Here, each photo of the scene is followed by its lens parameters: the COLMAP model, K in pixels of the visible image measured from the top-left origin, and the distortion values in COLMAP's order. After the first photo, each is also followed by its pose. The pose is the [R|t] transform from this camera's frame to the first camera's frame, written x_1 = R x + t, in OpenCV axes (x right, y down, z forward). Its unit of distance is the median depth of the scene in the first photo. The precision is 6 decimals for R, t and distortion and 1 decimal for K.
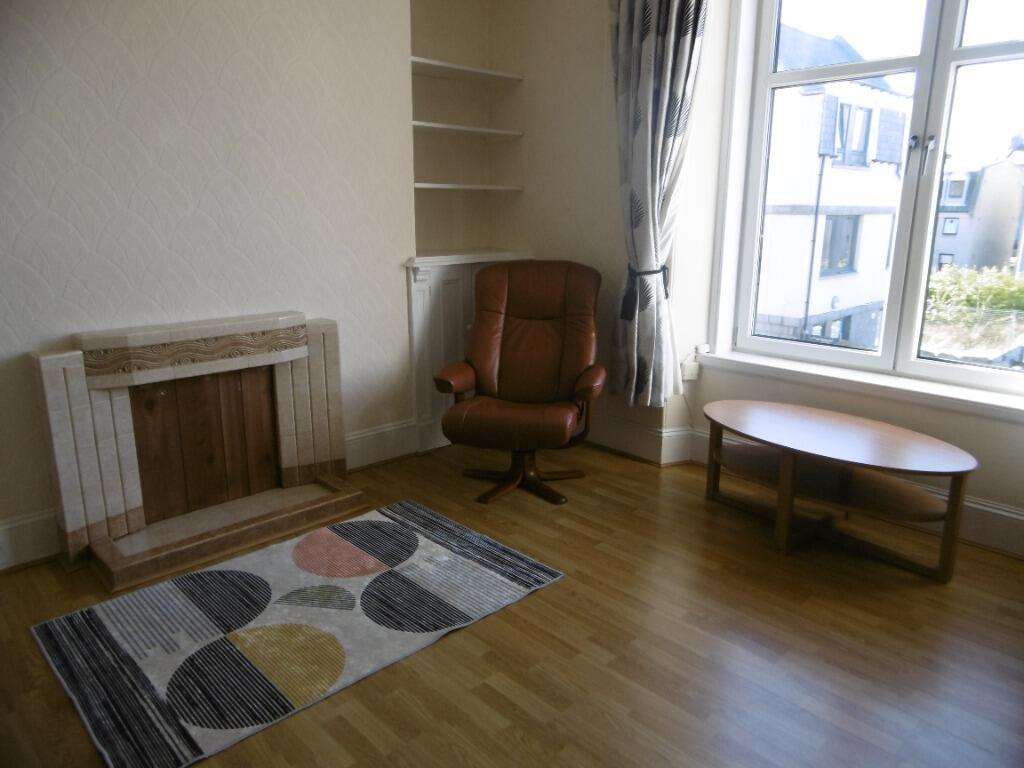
lens RADIAL K [[728.0, 0, 517.1], [0, 728.0, 383.3], [0, 0, 1]] dist [0.005826, -0.006925]
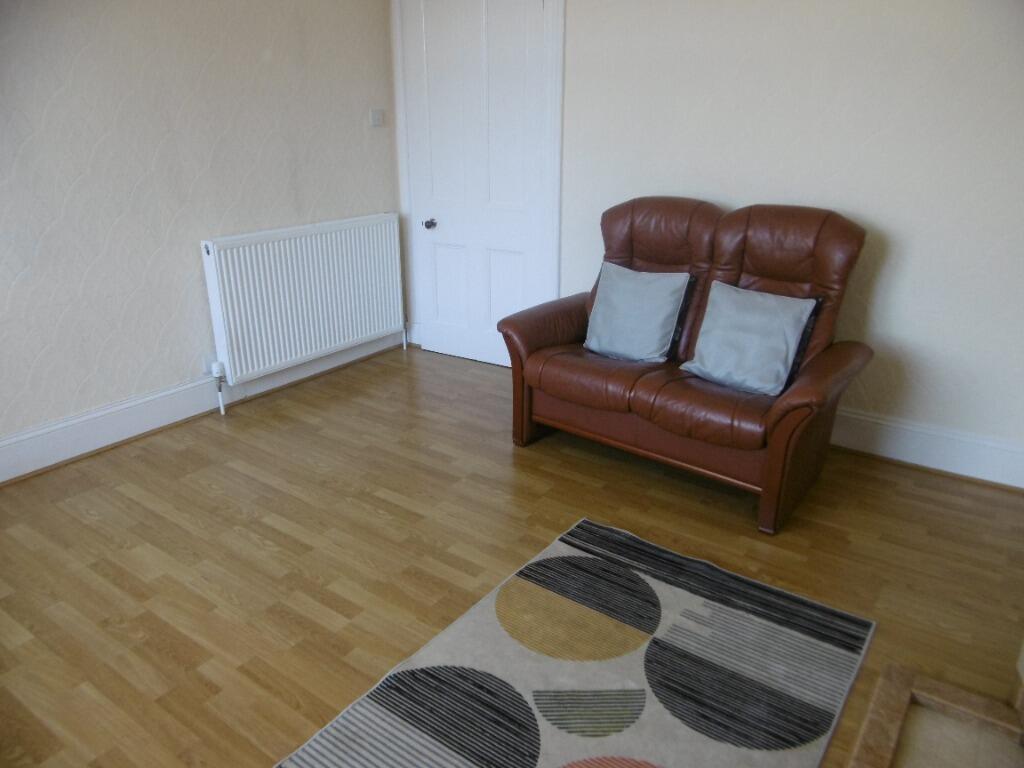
lens RADIAL K [[728.0, 0, 514.5], [0, 728.0, 382.7], [0, 0, 1]] dist [0.005826, -0.006925]
pose [[-0.983223, 0.063241, -0.171096, -0.088727], [-0.045261, 0.824061, 0.564690, -0.332494], [0.176705, 0.562960, -0.807373, 1.272327]]
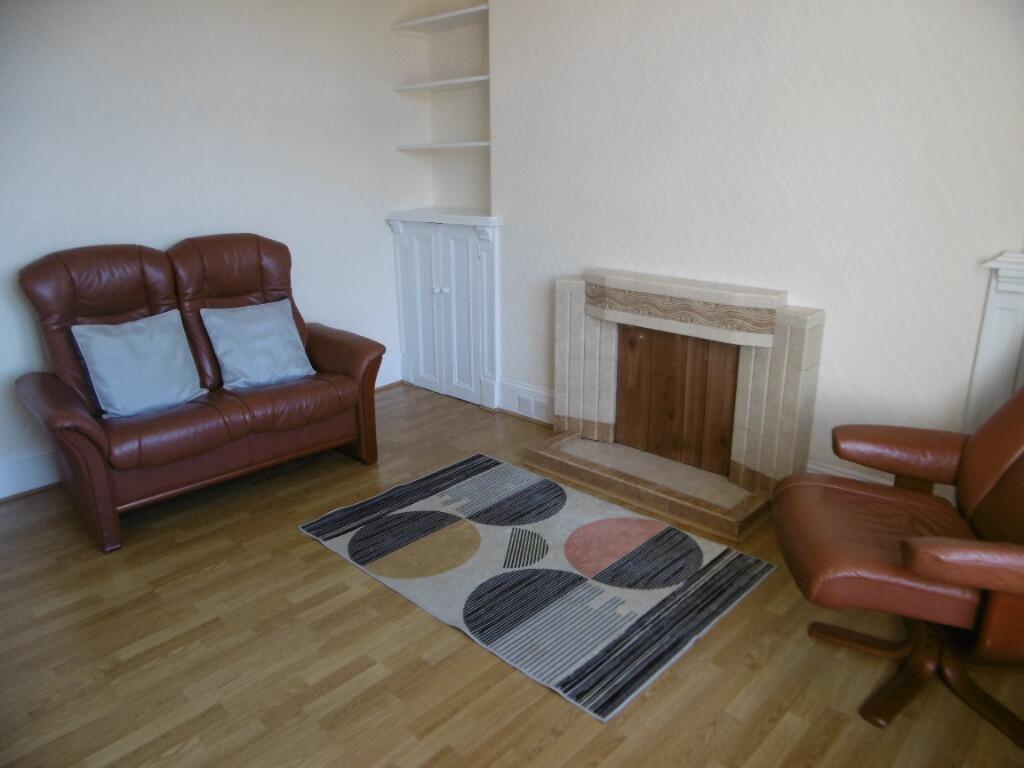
lens RADIAL K [[728.0, 0, 516.3], [0, 728.0, 386.0], [0, 0, 1]] dist [0.005826, -0.006925]
pose [[0.045435, 0.310674, -0.949430, 0.600852], [-0.228568, 0.928432, 0.292865, -0.208203], [0.972467, 0.203703, 0.113193, 0.759969]]
